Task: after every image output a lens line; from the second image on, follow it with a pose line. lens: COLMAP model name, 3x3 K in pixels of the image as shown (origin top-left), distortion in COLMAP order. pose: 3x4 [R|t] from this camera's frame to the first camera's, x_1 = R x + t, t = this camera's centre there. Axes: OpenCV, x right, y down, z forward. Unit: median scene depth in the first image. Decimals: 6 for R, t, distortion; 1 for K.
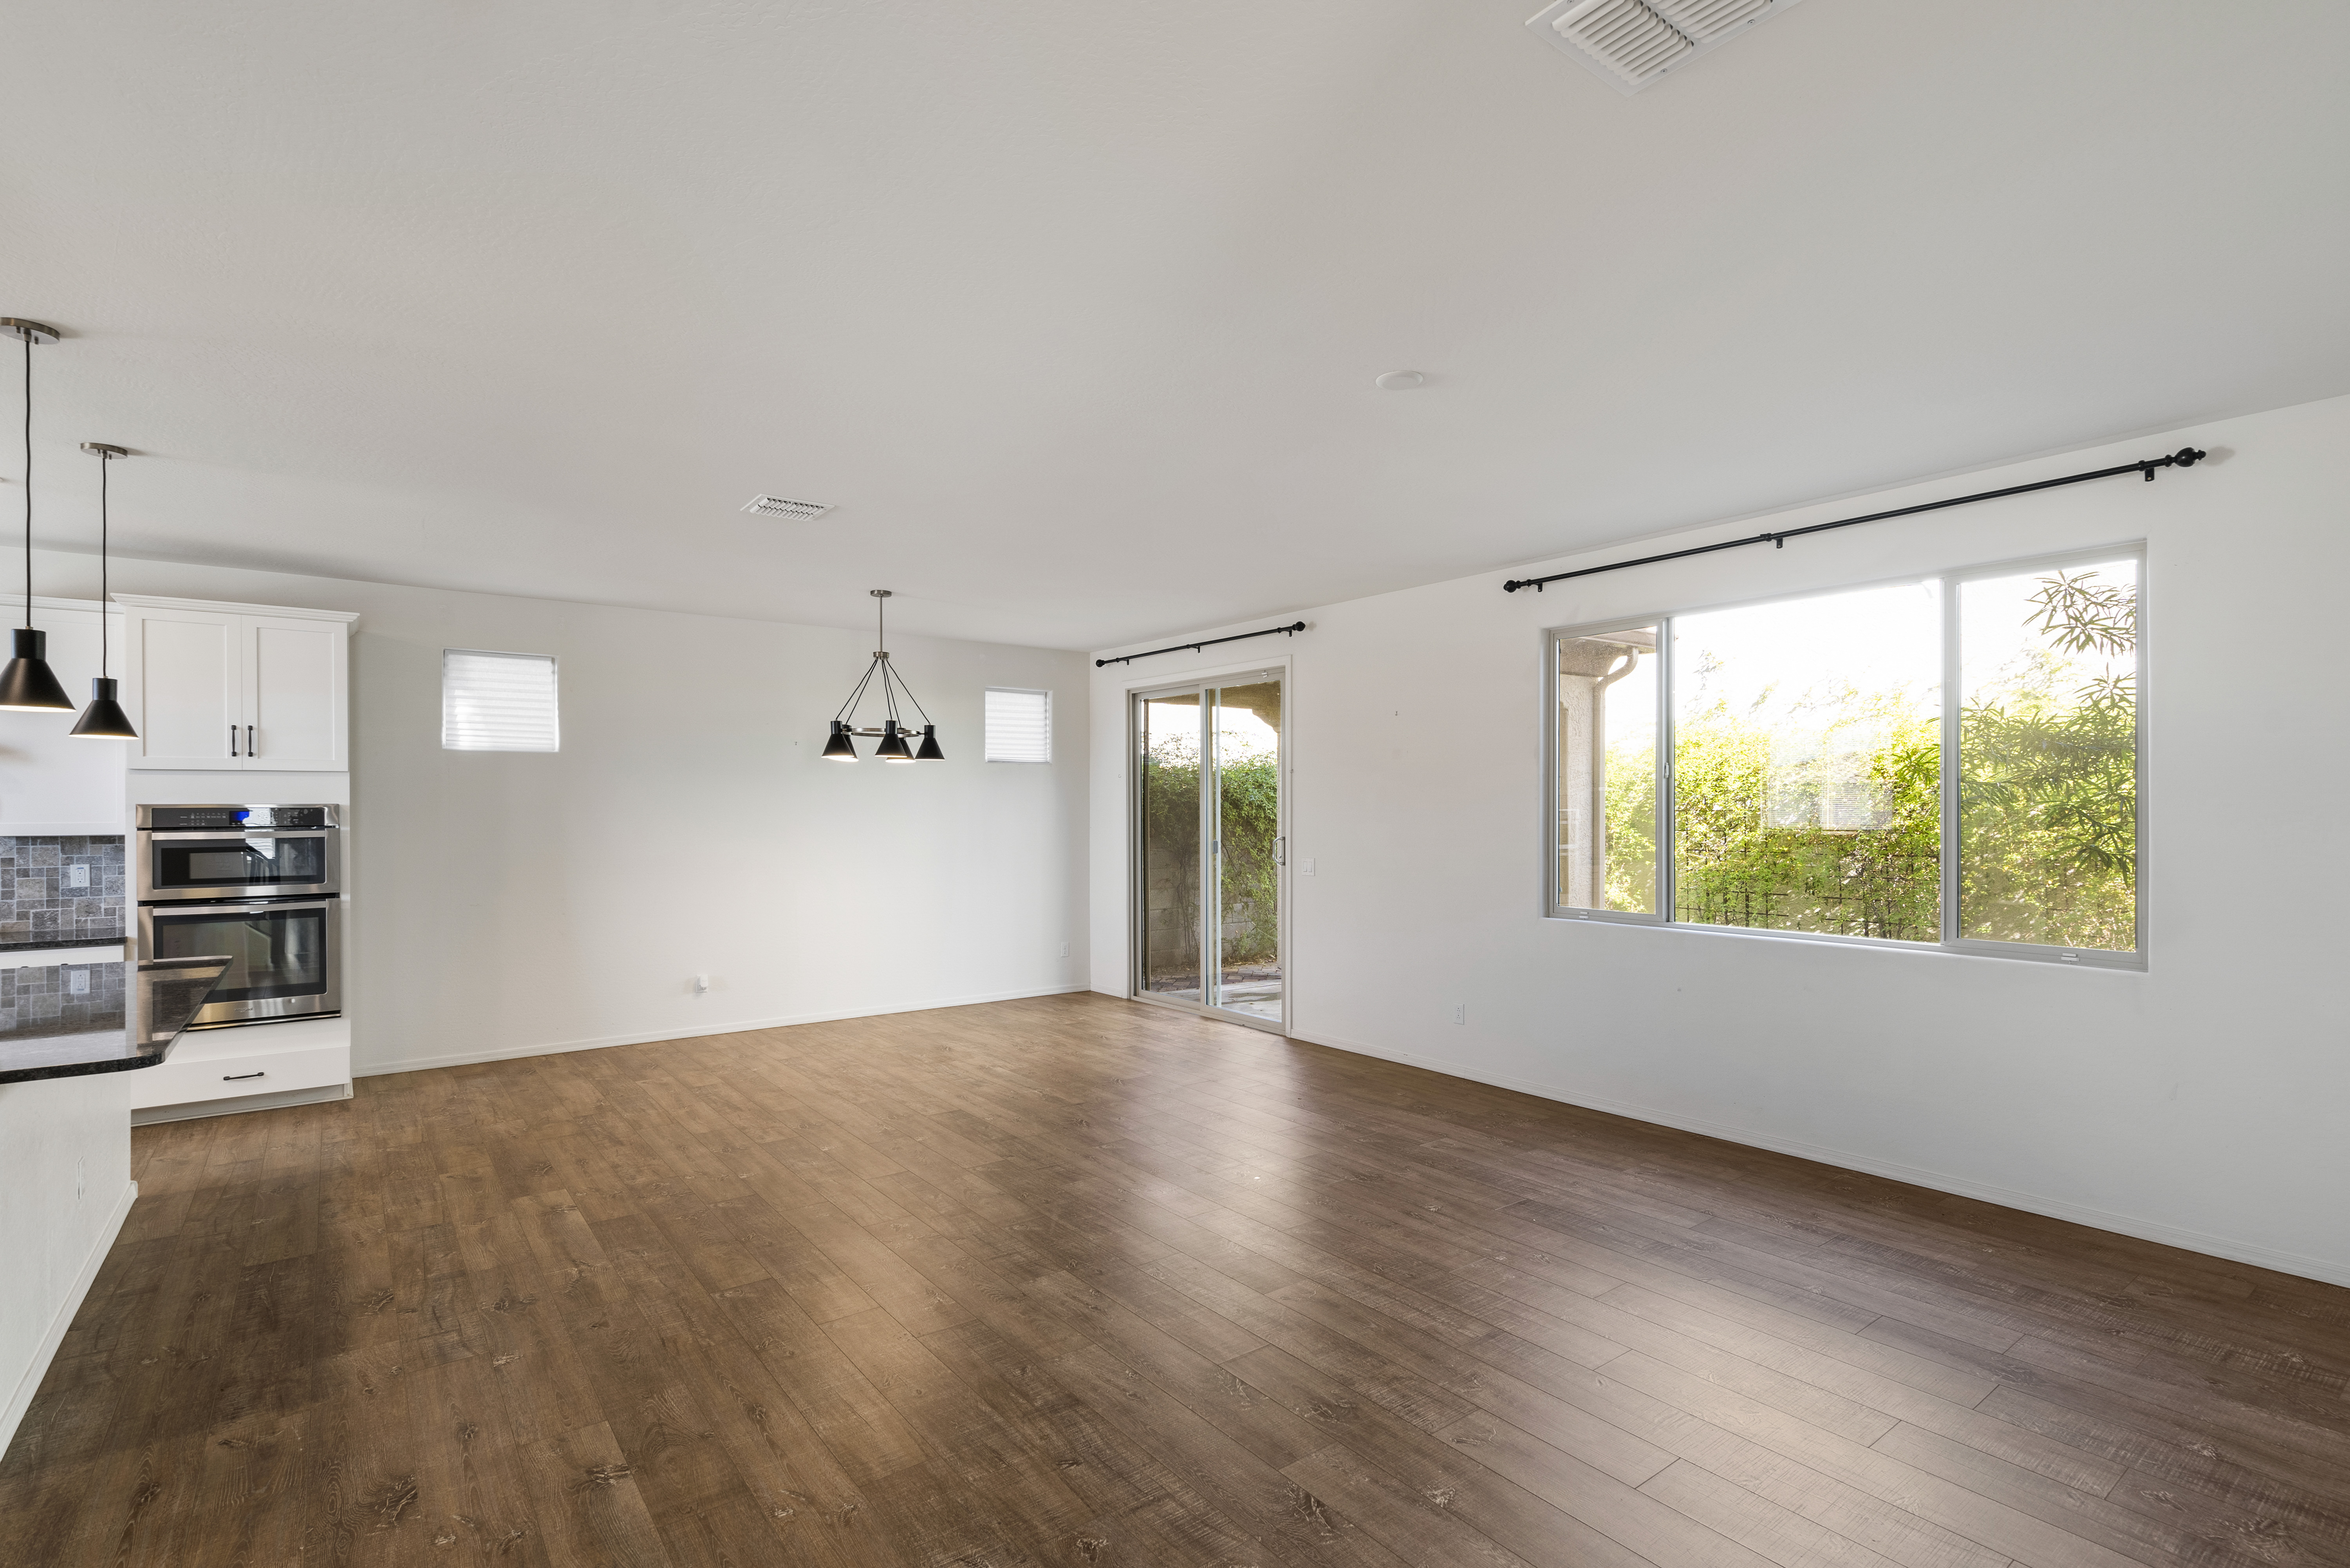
lens RADIAL K [[1139.8, 0, 1214.8], [0, 1139.8, 816.7], [0, 0, 1]] dist [0.001174, 0.000300]
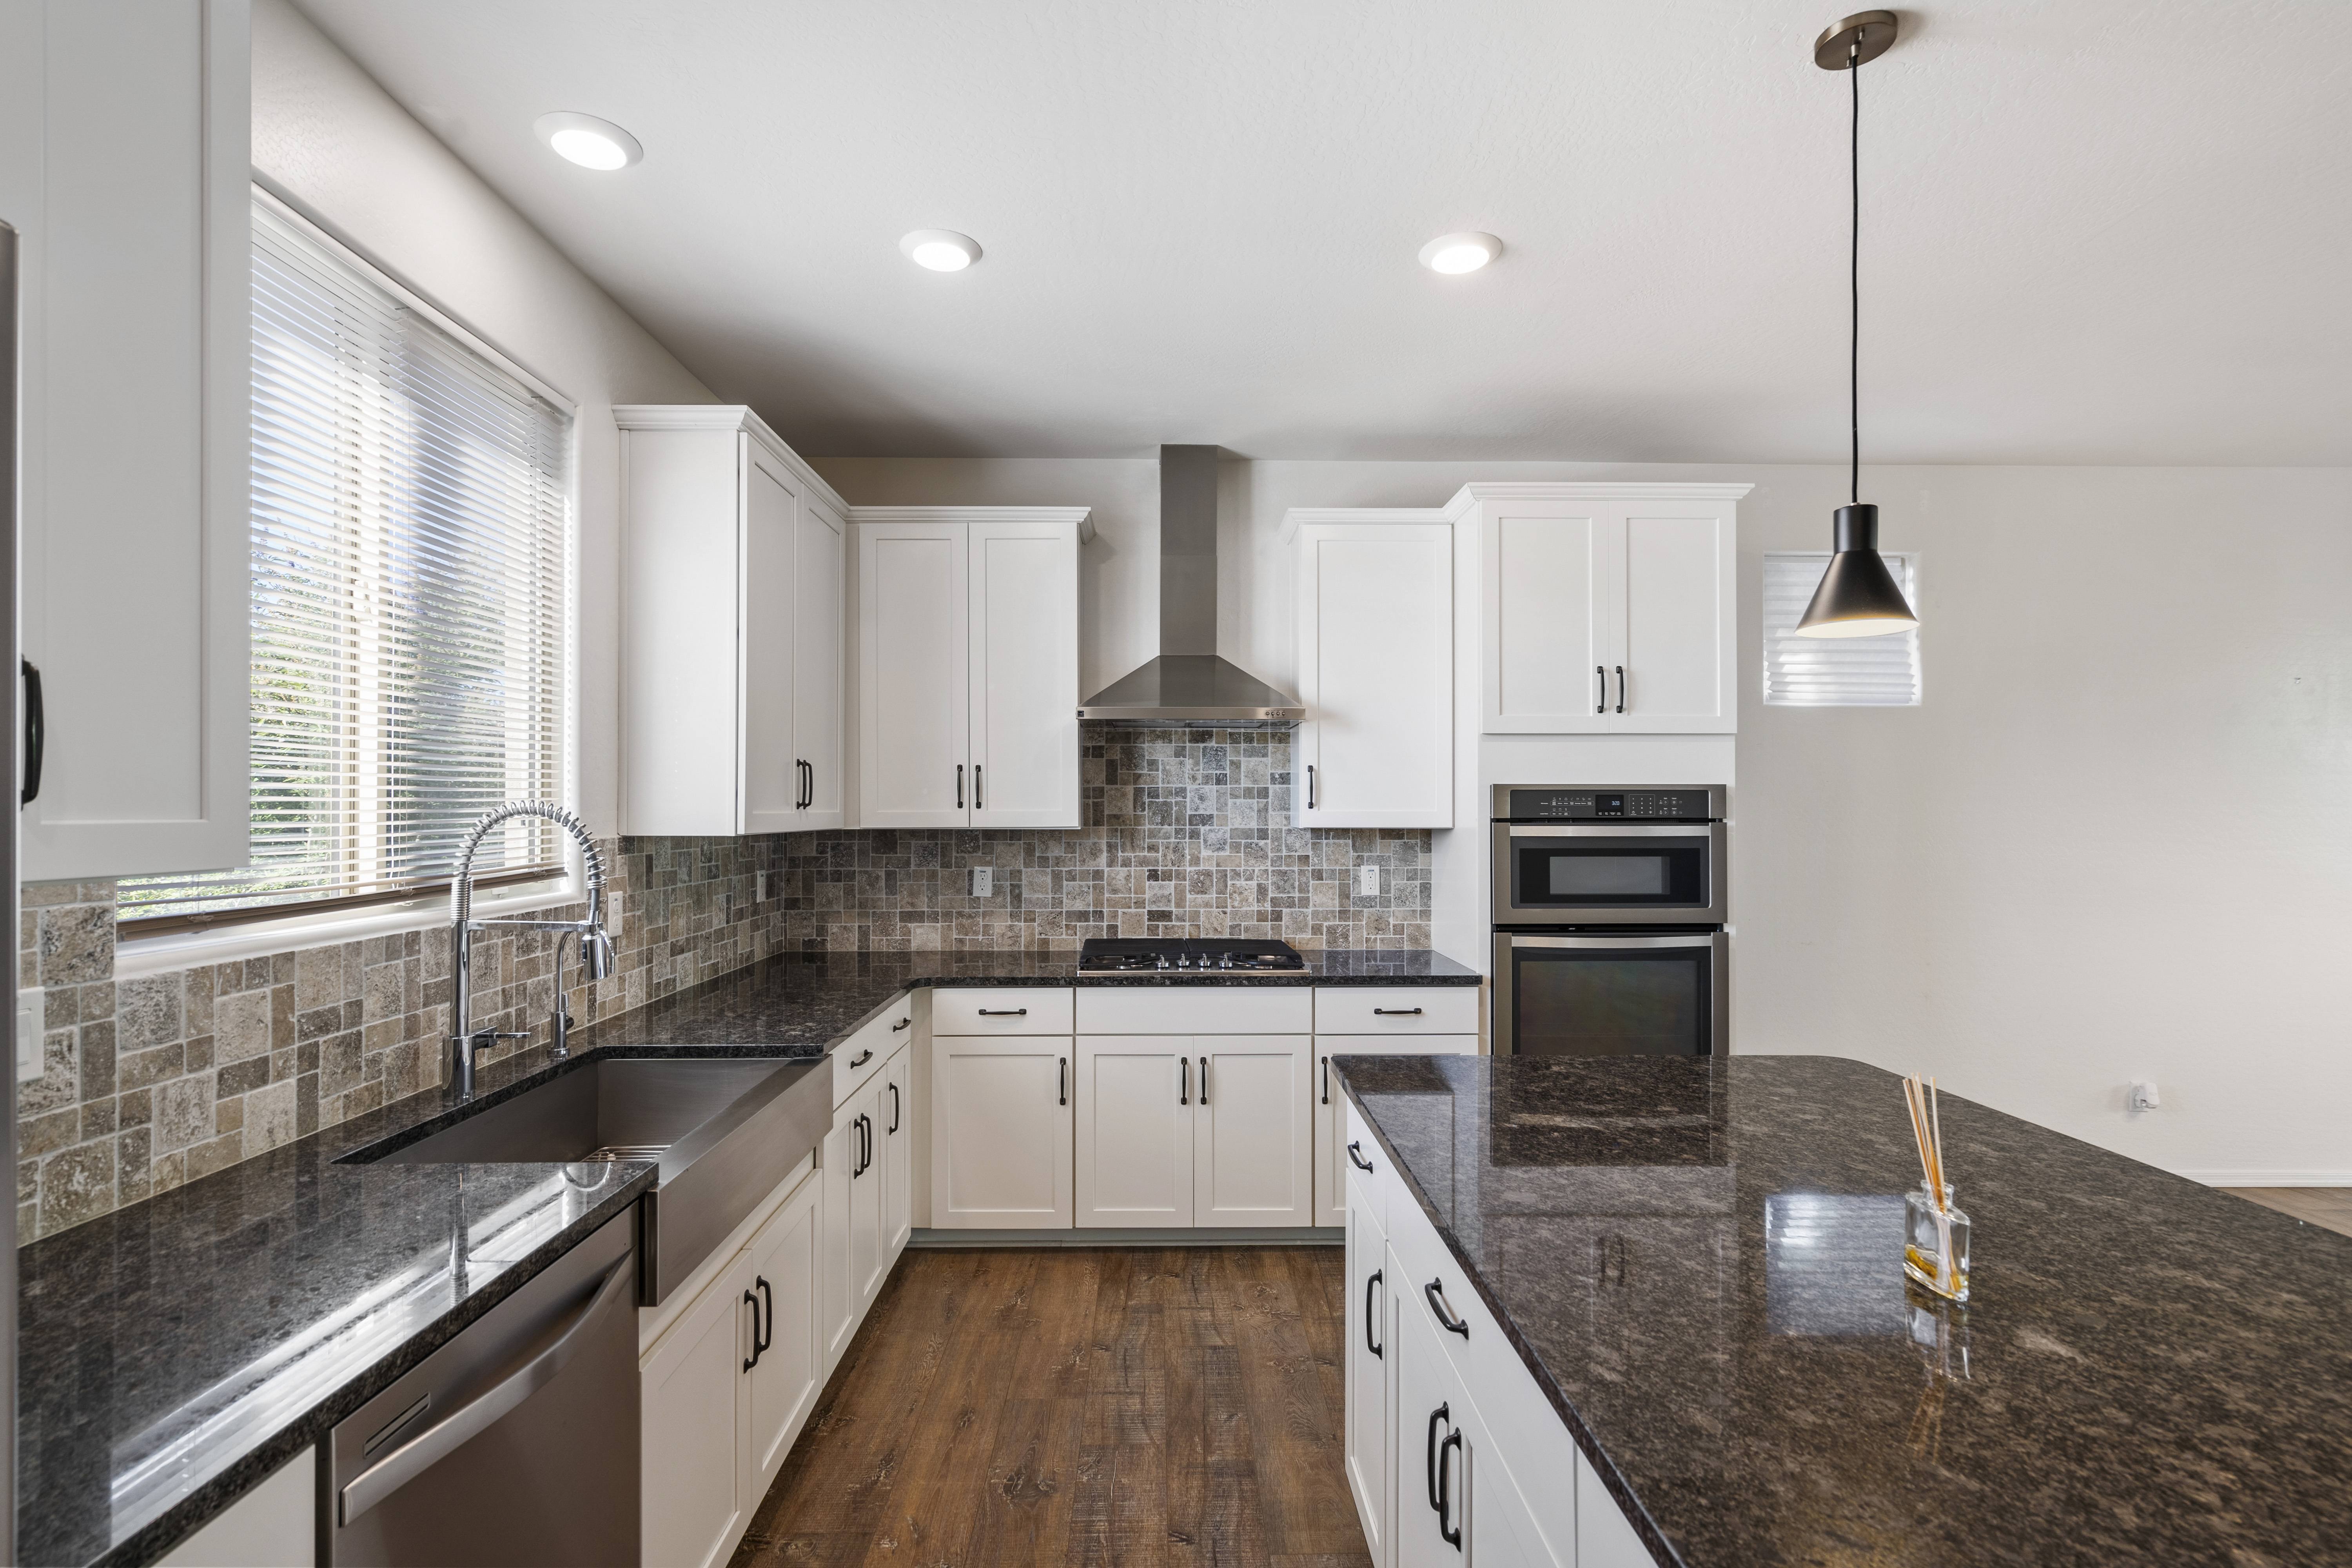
lens RADIAL K [[1129.0, 0, 1184.3], [0, 1129.0, 808.8], [0, 0, 1]] dist [0.000886, 0.001037]
pose [[0.807313, 0.005468, -0.590098, -0.668571], [-0.009160, 0.999953, -0.003265, 0.007593], [0.590053, 0.008041, 0.807325, 0.324972]]
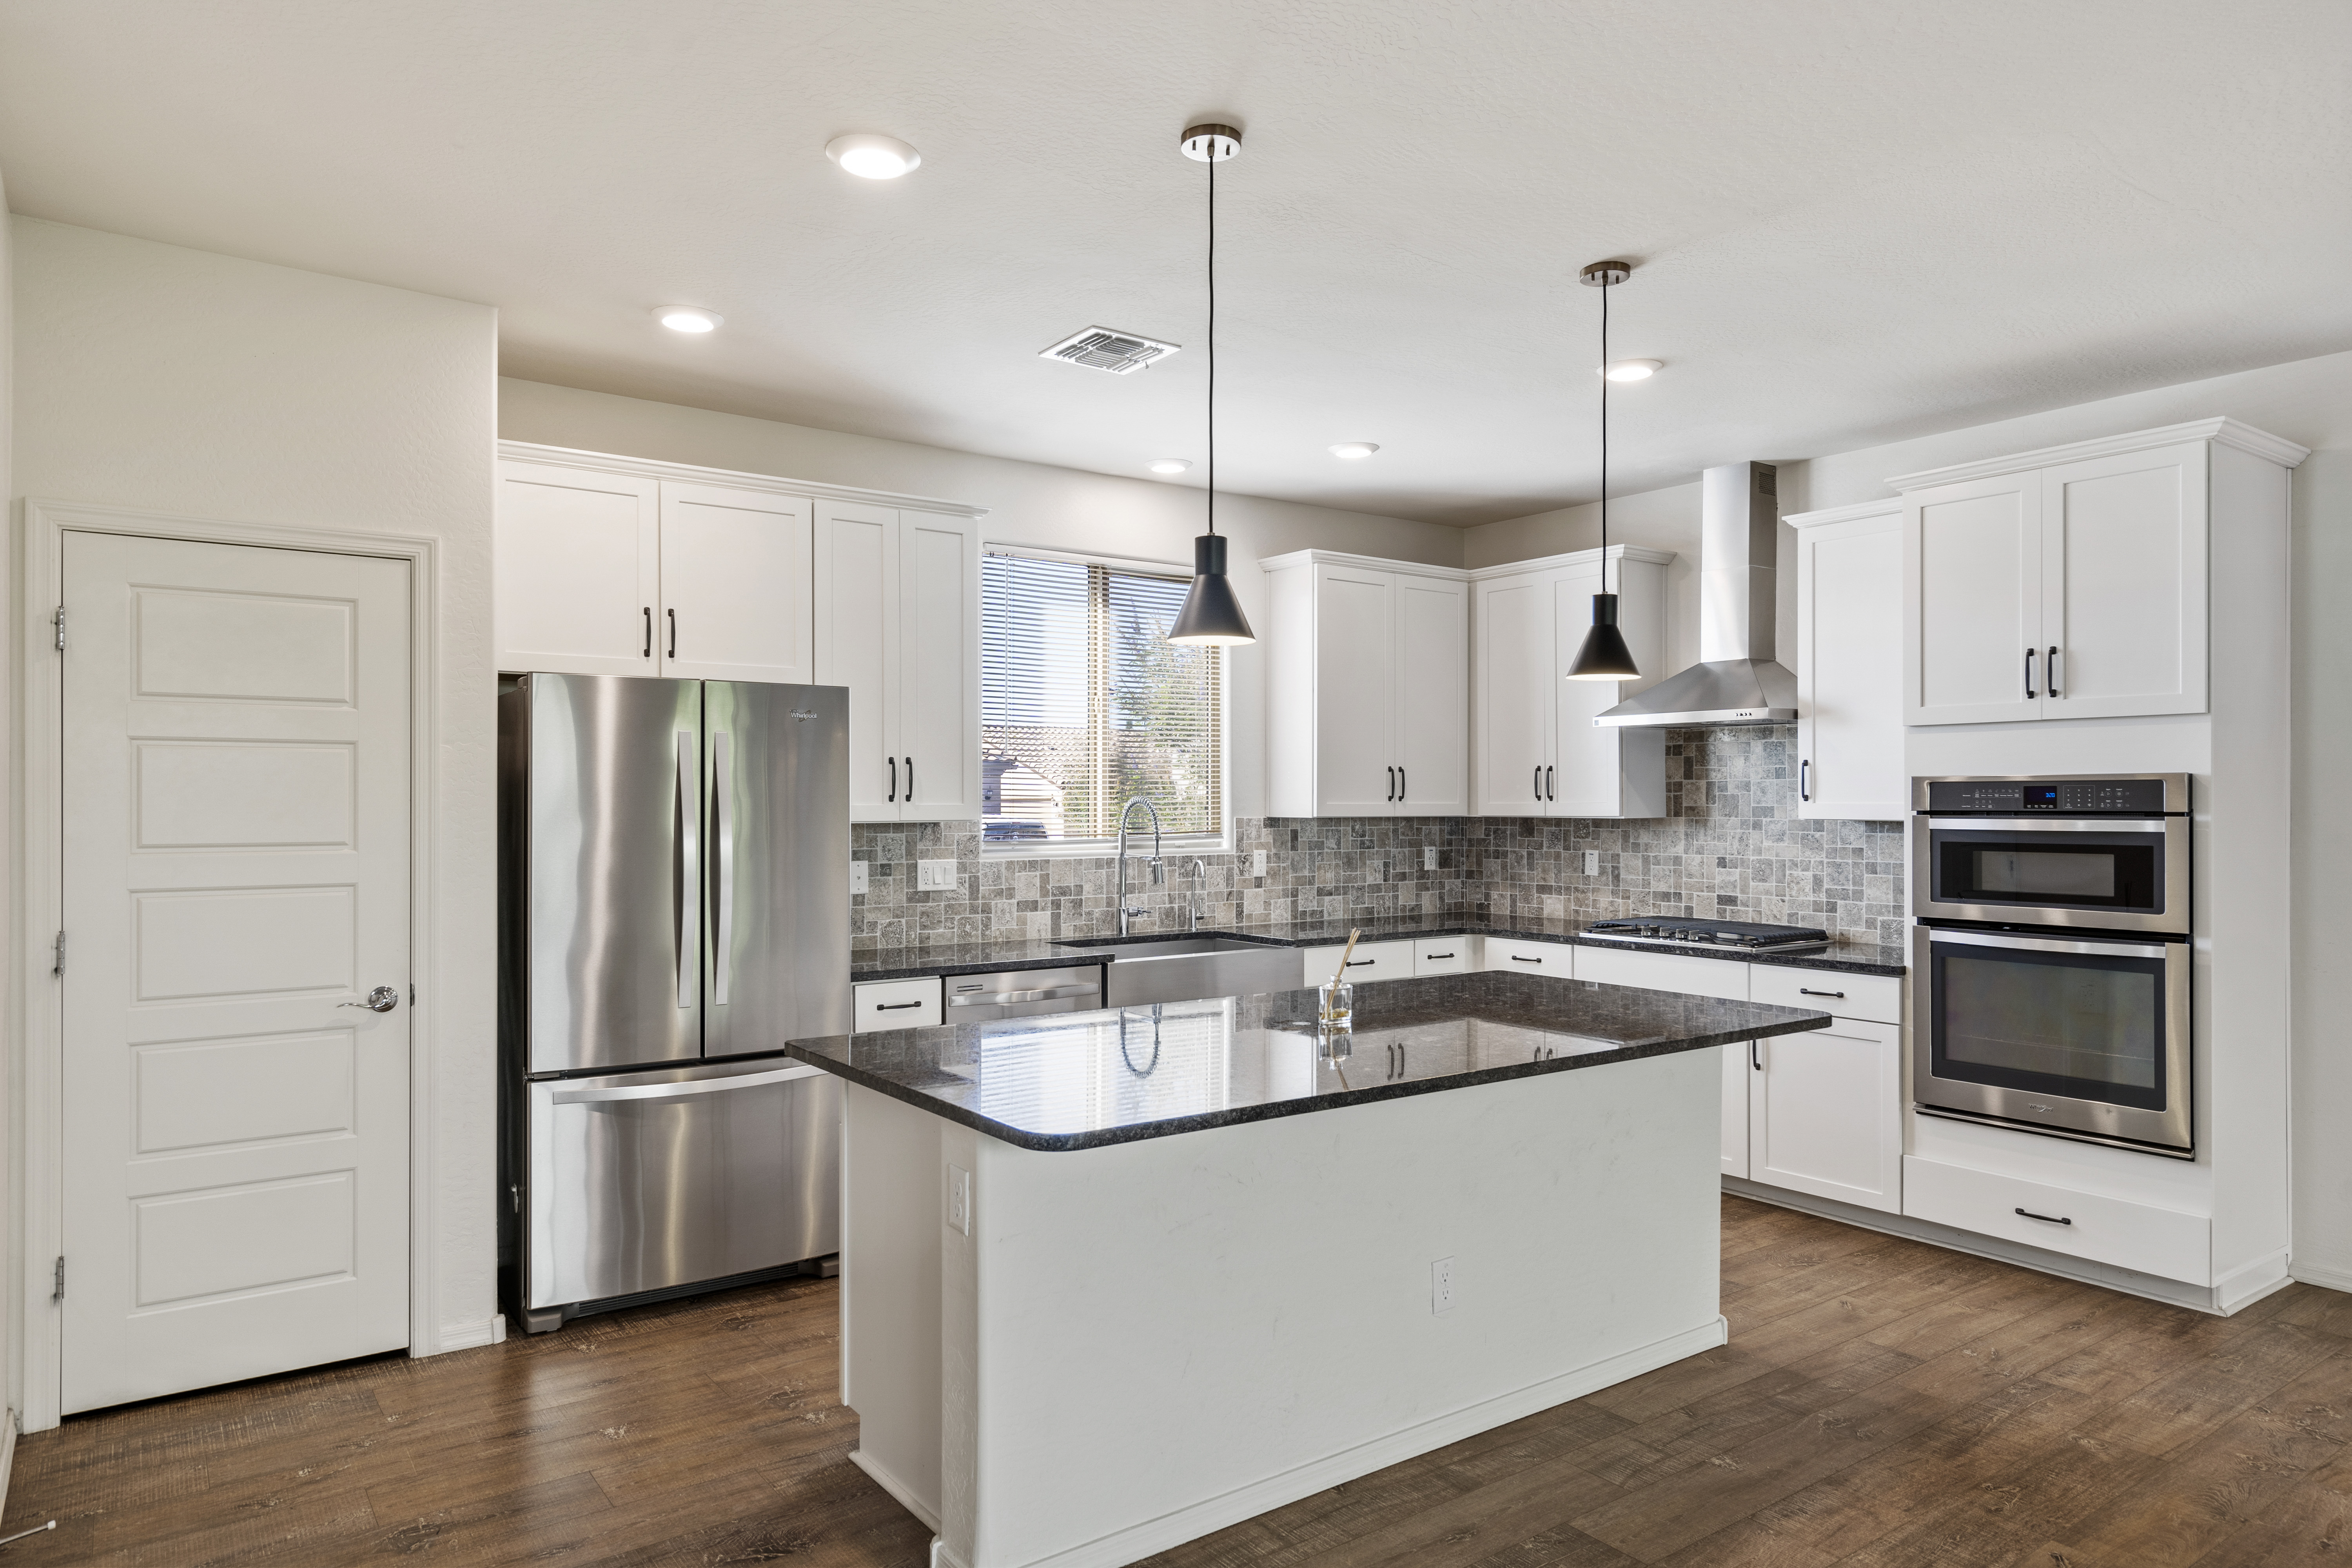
lens RADIAL K [[1423.0, 0, 1097.5], [0, 1423.0, 798.4], [0, 0, 1]] dist [0.013662, -0.001184]
pose [[-0.057091, 0.002766, -0.998365, -0.048868], [-0.009205, 0.999952, 0.003297, 0.003830], [0.998327, 0.009378, -0.057063, 0.537087]]
